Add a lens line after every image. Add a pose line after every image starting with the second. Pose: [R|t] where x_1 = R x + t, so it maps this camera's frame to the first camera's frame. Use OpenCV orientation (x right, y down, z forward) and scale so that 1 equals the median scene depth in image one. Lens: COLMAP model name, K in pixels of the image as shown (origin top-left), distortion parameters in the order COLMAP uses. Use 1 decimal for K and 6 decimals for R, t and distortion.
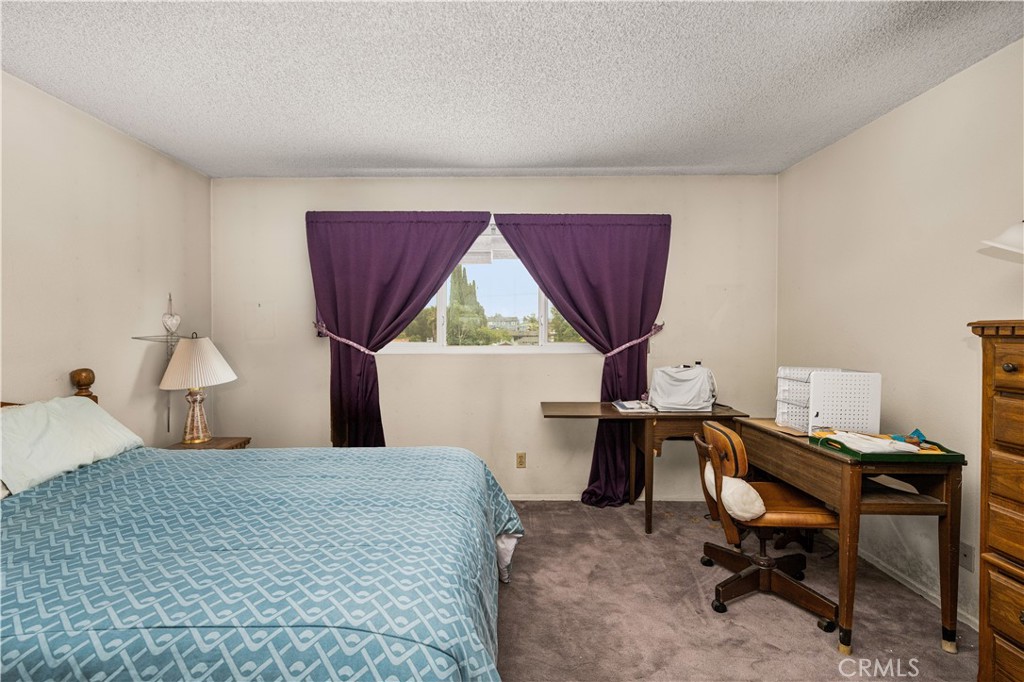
lens RADIAL K [[426.2, 0, 510.3], [0, 426.2, 328.0], [0, 0, 1]] dist [-0.010573, -0.000052]
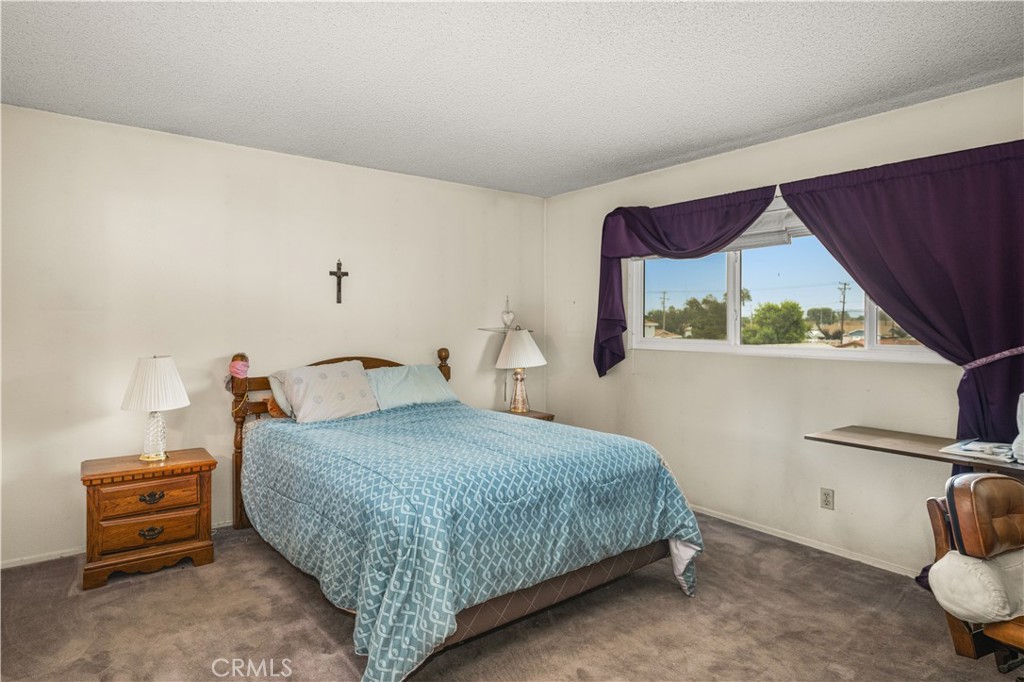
lens RADIAL K [[523.5, 0, 529.6], [0, 523.5, 325.5], [0, 0, 1]] dist [-0.001882, -0.000052]
pose [[0.659809, 0.008046, -0.751390, 0.462799], [-0.007643, 0.999963, 0.003996, 0.002687], [0.751394, 0.003106, 0.659846, -0.017272]]
